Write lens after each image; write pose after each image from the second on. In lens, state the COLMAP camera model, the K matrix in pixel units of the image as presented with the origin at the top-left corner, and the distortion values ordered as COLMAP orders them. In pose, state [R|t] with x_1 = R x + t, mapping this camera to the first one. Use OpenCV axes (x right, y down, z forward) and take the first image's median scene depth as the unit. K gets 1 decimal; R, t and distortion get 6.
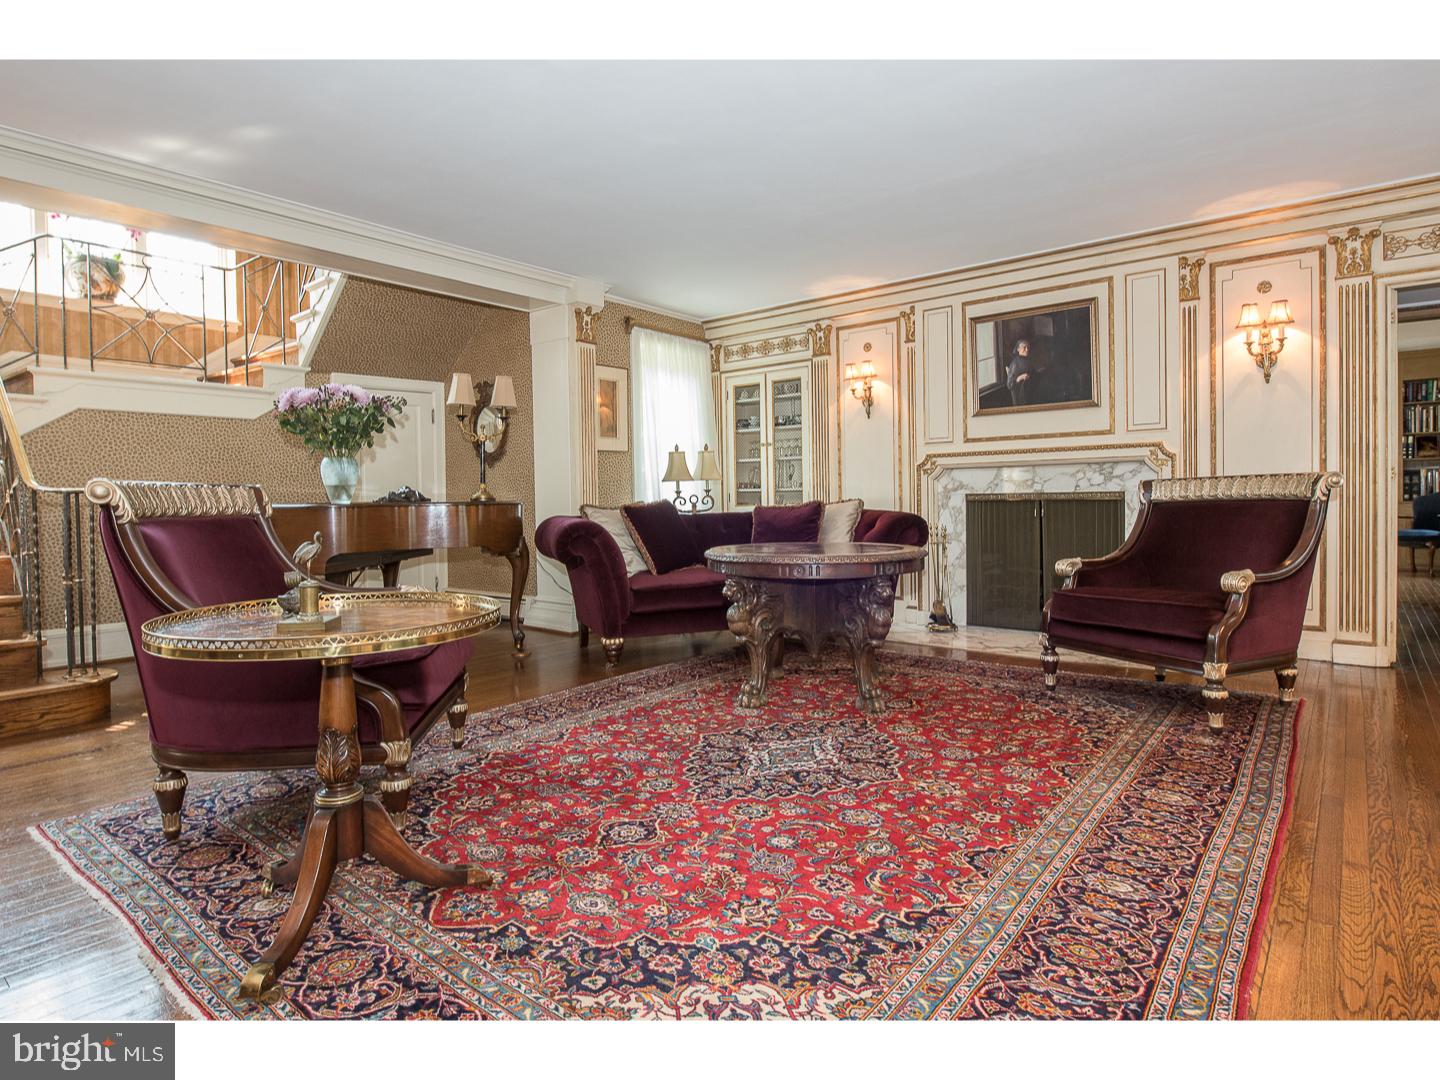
lens RADIAL K [[776.7, 0, 740.6], [0, 776.7, 513.5], [0, 0, 1]] dist [-0.009287, -0.002369]
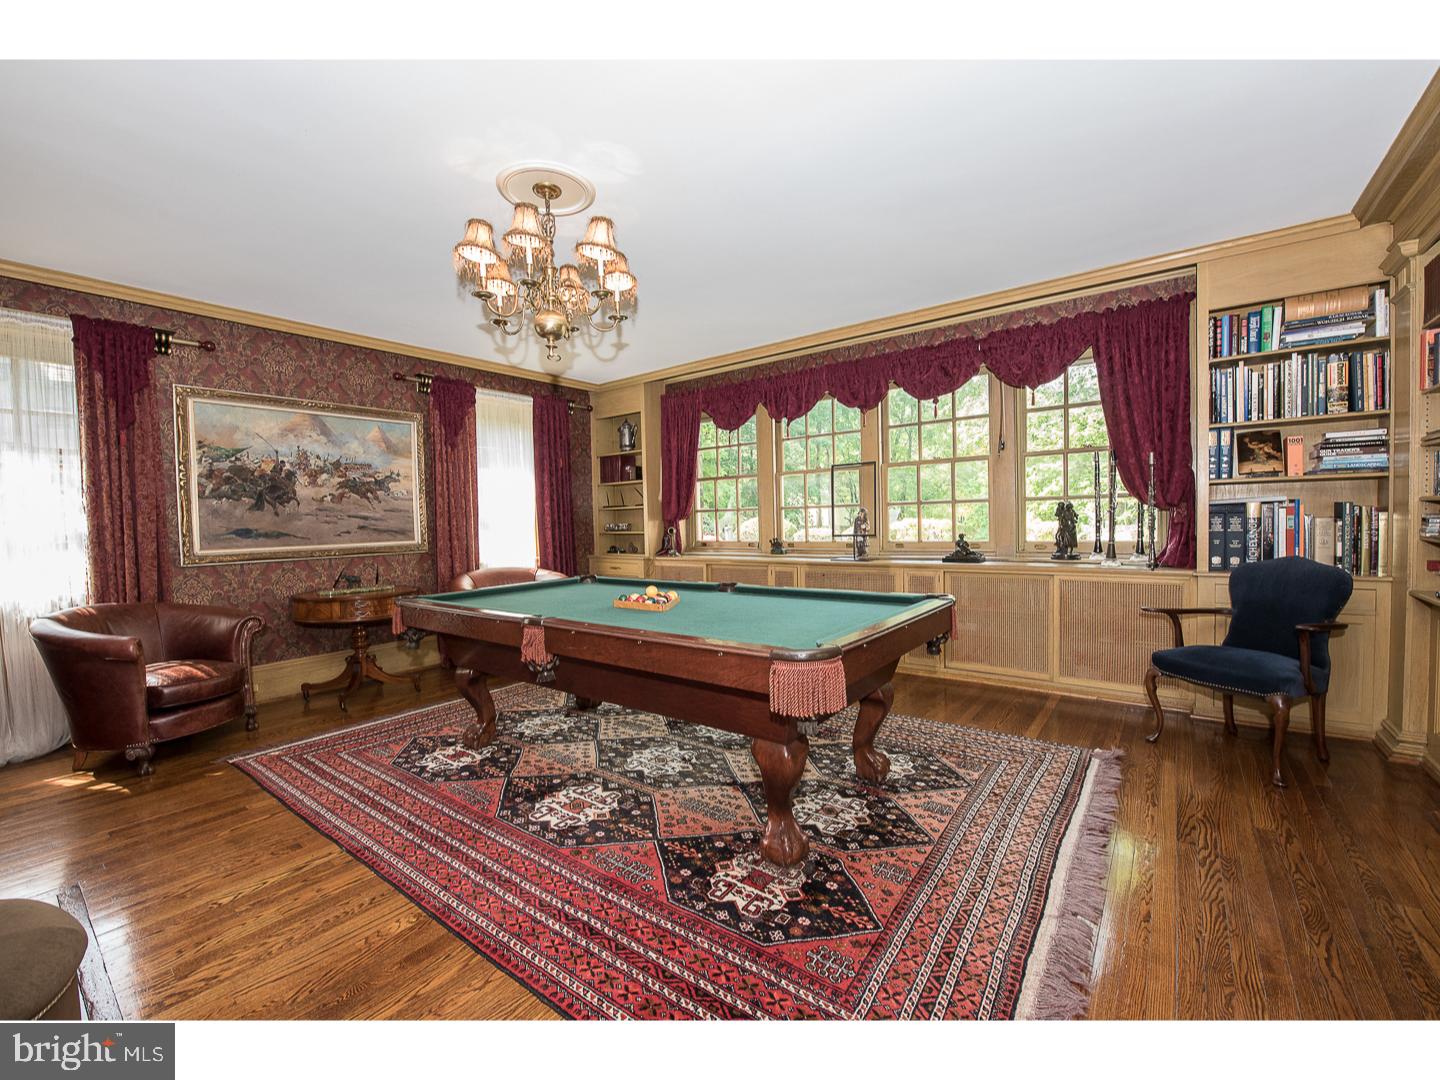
lens RADIAL K [[617.0, 0, 728.8], [0, 617.0, 537.9], [0, 0, 1]] dist [-0.017386, -0.000504]
pose [[0.999944, -0.006690, 0.008209, 0.568522], [0.006626, 0.999948, 0.007802, -0.040876], [-0.008261, -0.007747, 0.999936, 0.636099]]
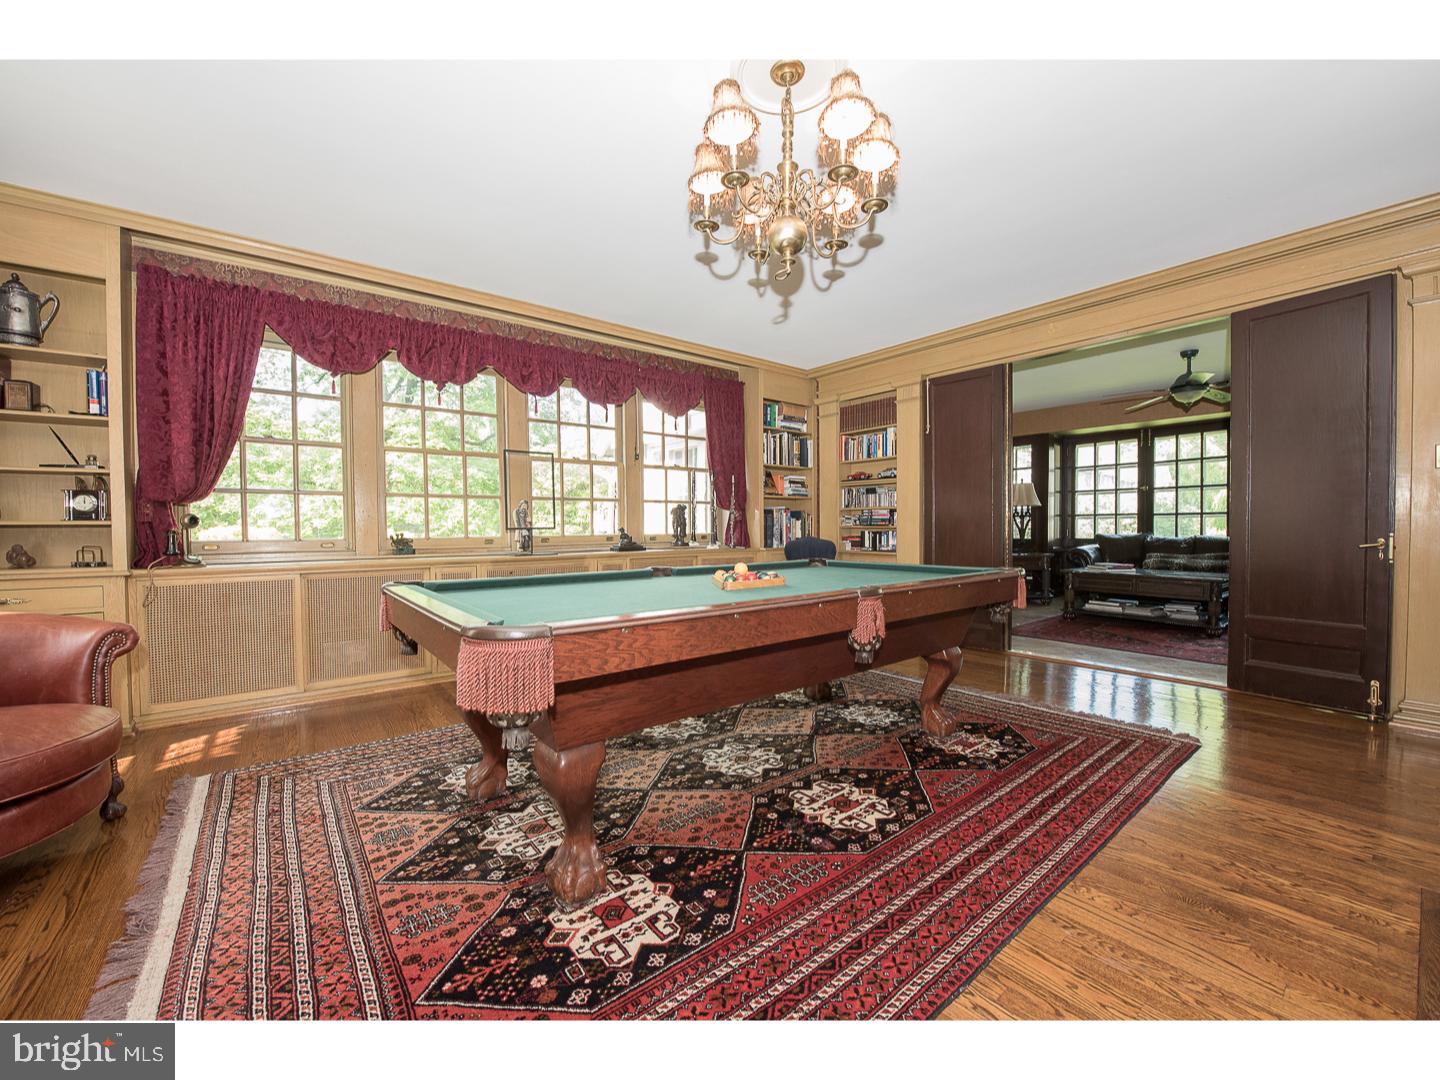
lens RADIAL K [[573.0, 0, 728.1], [0, 573.0, 542.9], [0, 0, 1]] dist [-0.016385, -0.001421]
pose [[0.220404, -0.012148, 0.975333, 0.269631], [0.024237, 0.999682, 0.006974, -0.026086], [-0.975107, 0.022102, 0.220629, 0.903938]]
